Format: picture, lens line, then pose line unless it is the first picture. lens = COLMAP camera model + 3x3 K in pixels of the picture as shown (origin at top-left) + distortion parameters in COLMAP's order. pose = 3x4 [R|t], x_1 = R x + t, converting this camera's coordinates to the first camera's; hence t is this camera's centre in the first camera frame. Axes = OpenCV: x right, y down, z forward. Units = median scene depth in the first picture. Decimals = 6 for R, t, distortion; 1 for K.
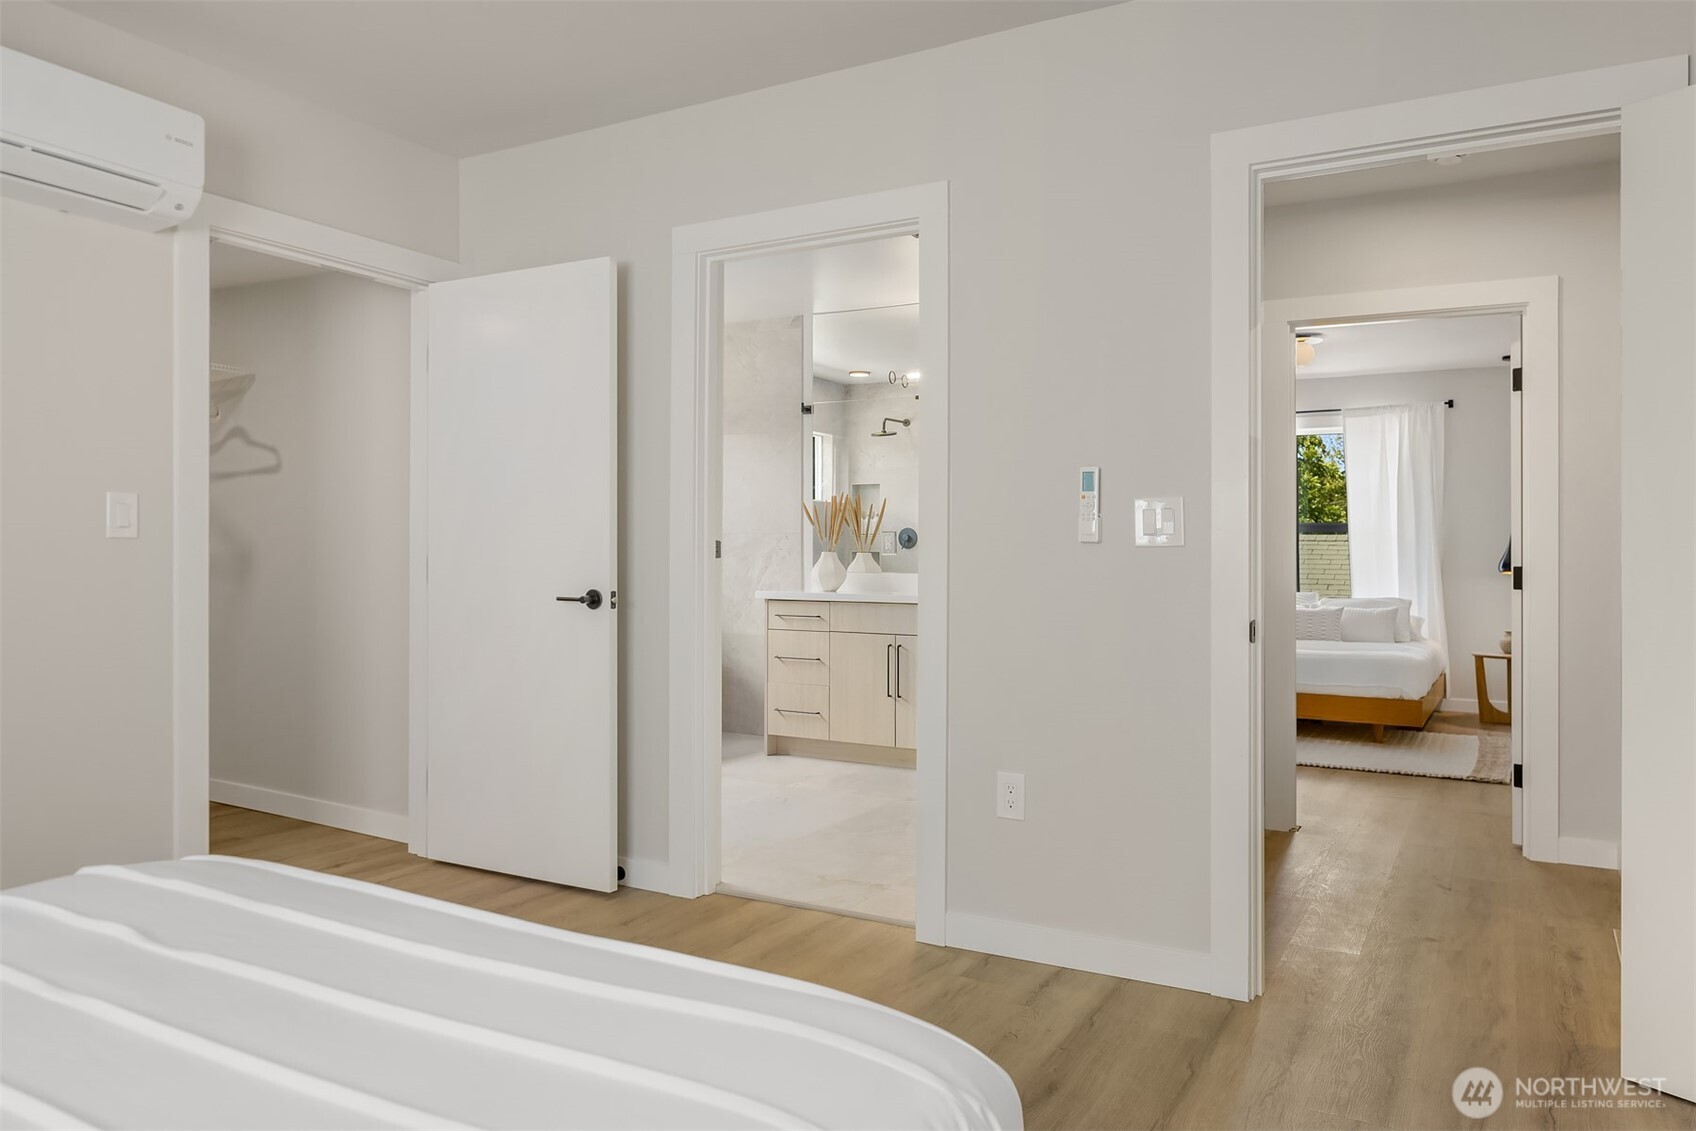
lens RADIAL K [[1168.1, 0, 848.0], [0, 1168.1, 565.5], [0, 0, 1]] dist [-0.000935, -0.000965]
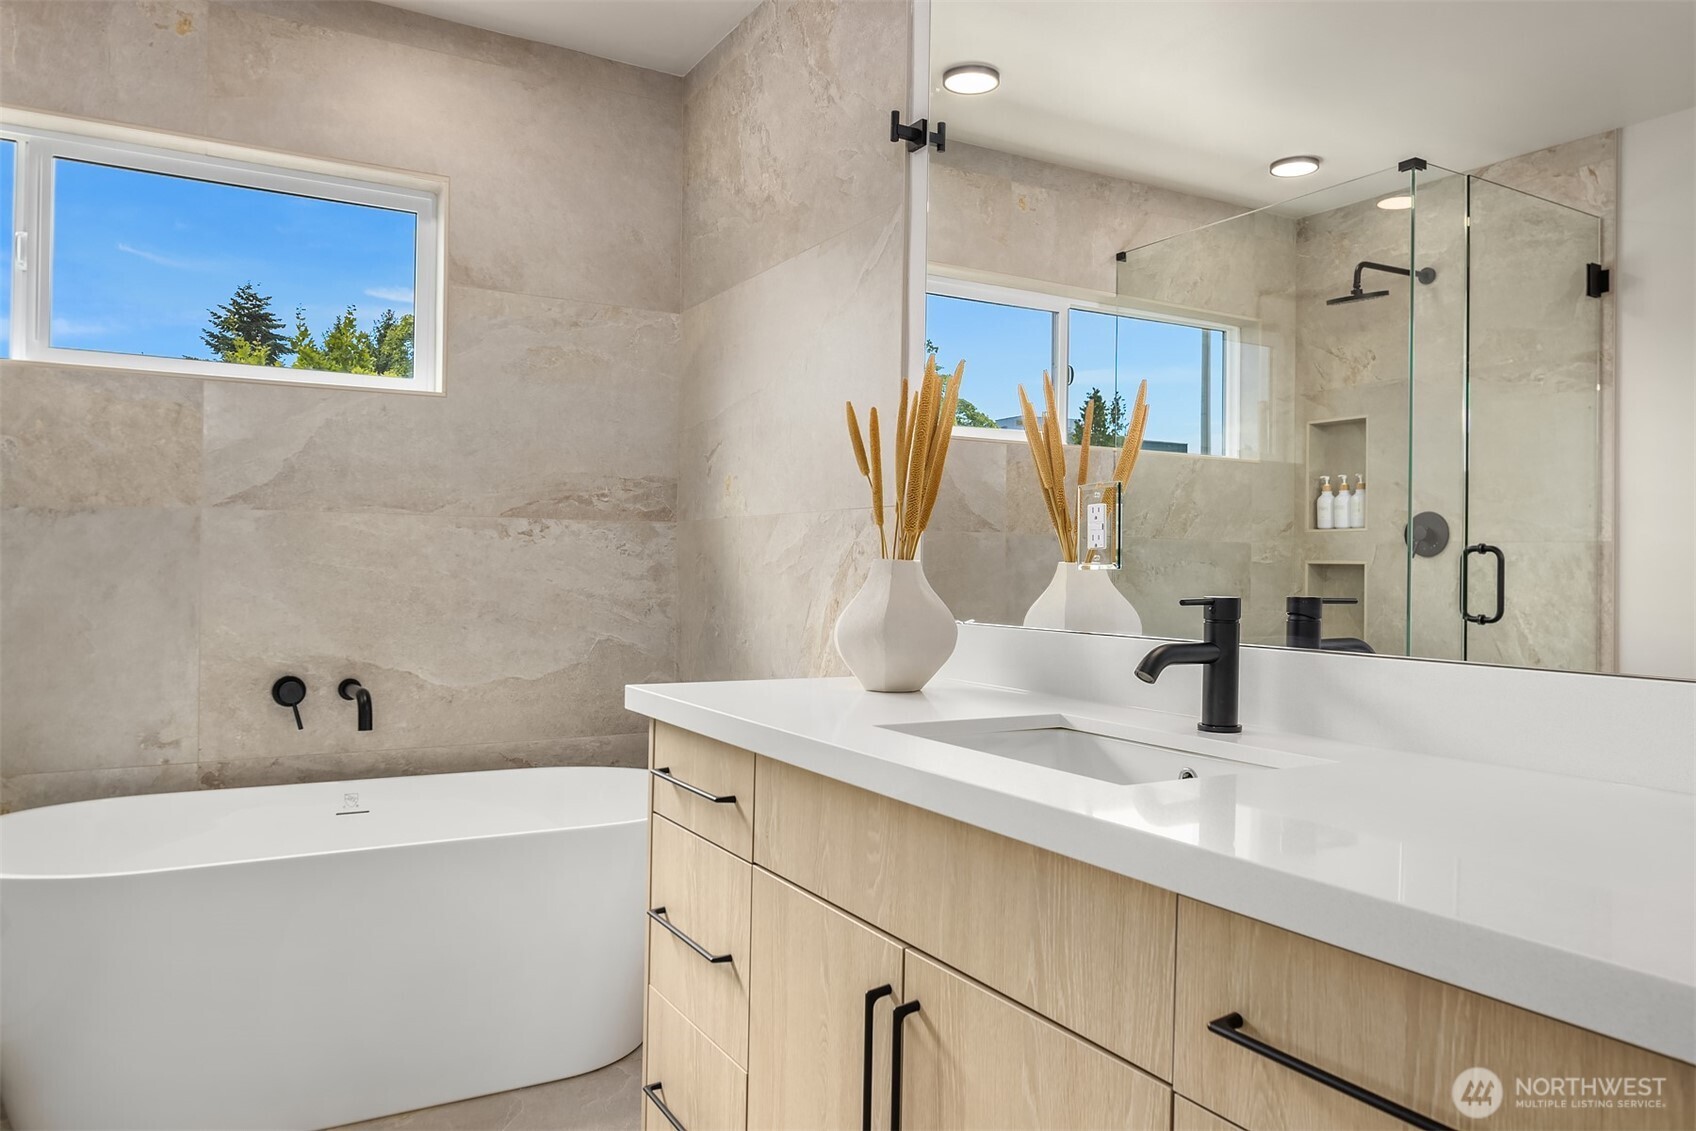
lens RADIAL K [[1156.2, 0, 841.5], [0, 1156.2, 610.3], [0, 0, 1]] dist [-0.003849, -0.021314]
pose [[0.861374, 0.020487, -0.507558, 0.118755], [-0.006239, 0.999538, 0.029757, -0.007228], [0.507933, -0.022466, 0.861104, 0.709643]]
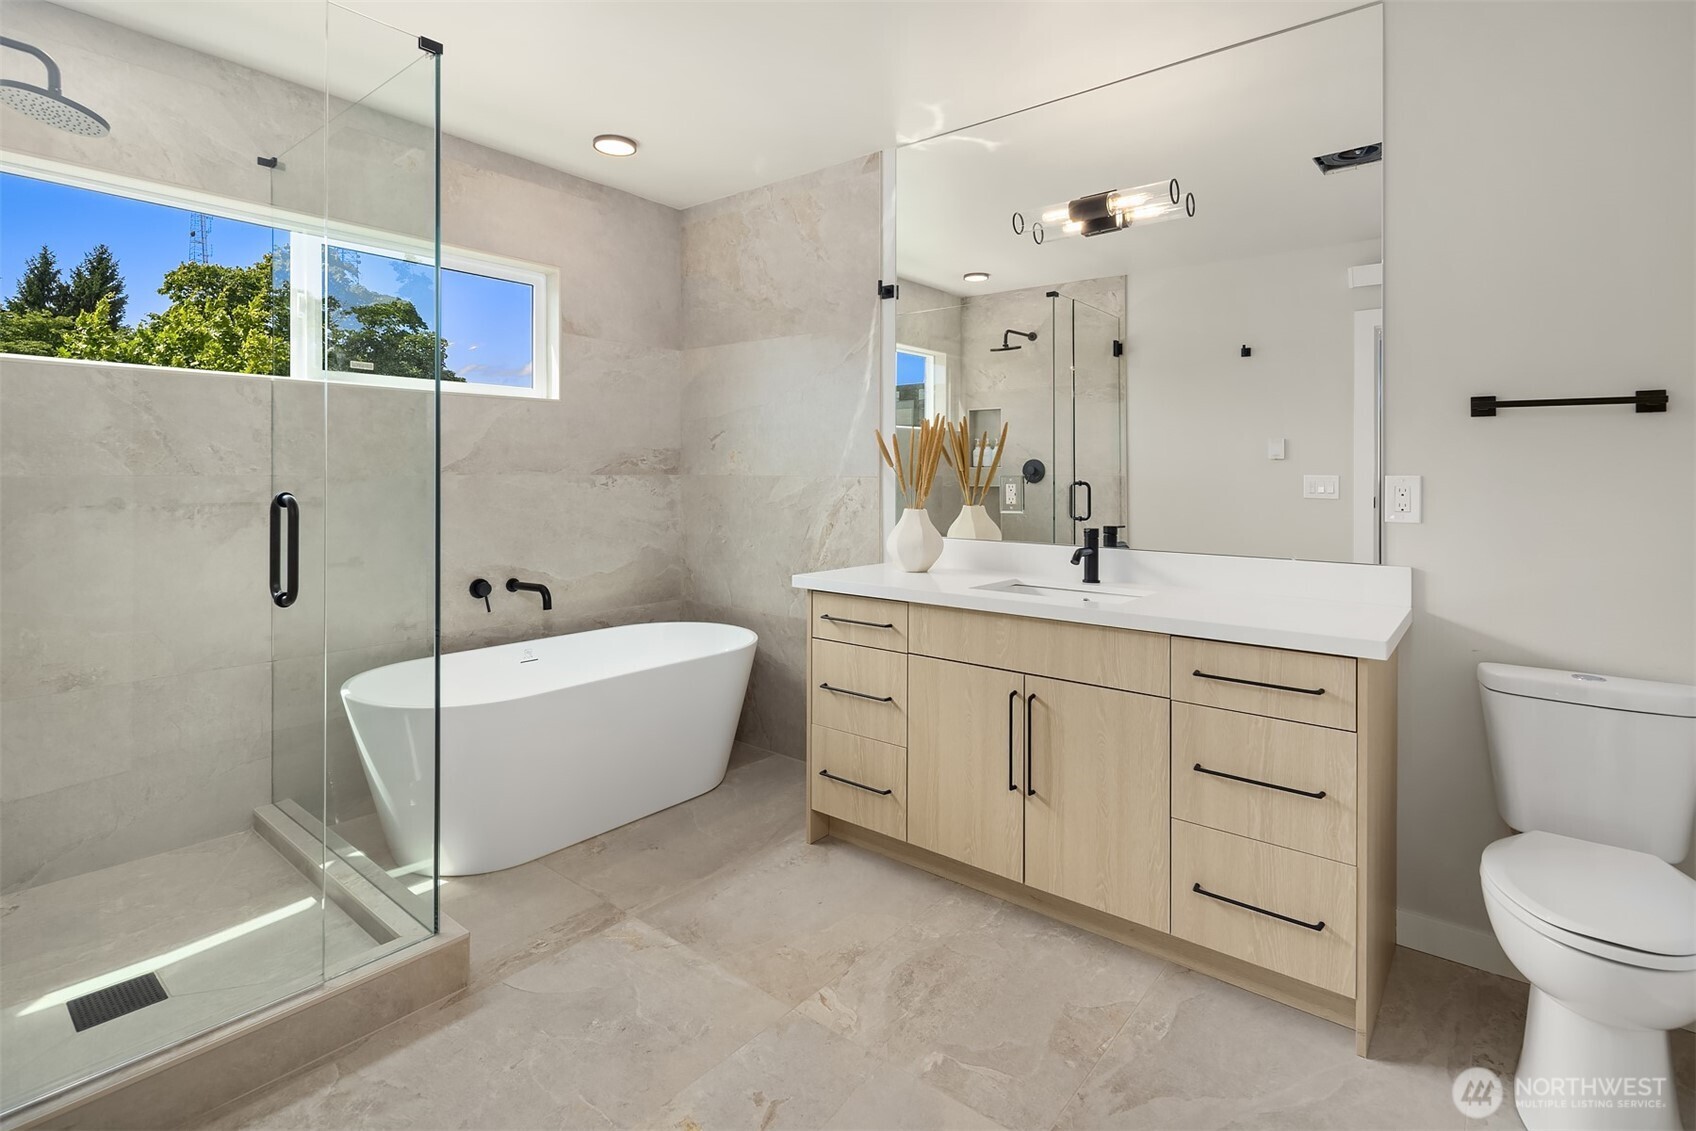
lens RADIAL K [[820.9, 0, 841.1], [0, 820.9, 503.1], [0, 0, 1]] dist [-0.001324, -0.000717]
pose [[0.985879, 0.001471, -0.167454, 0.017804], [0.004096, 0.999450, 0.032895, -0.028524], [0.167410, -0.033116, 0.985331, 0.535517]]
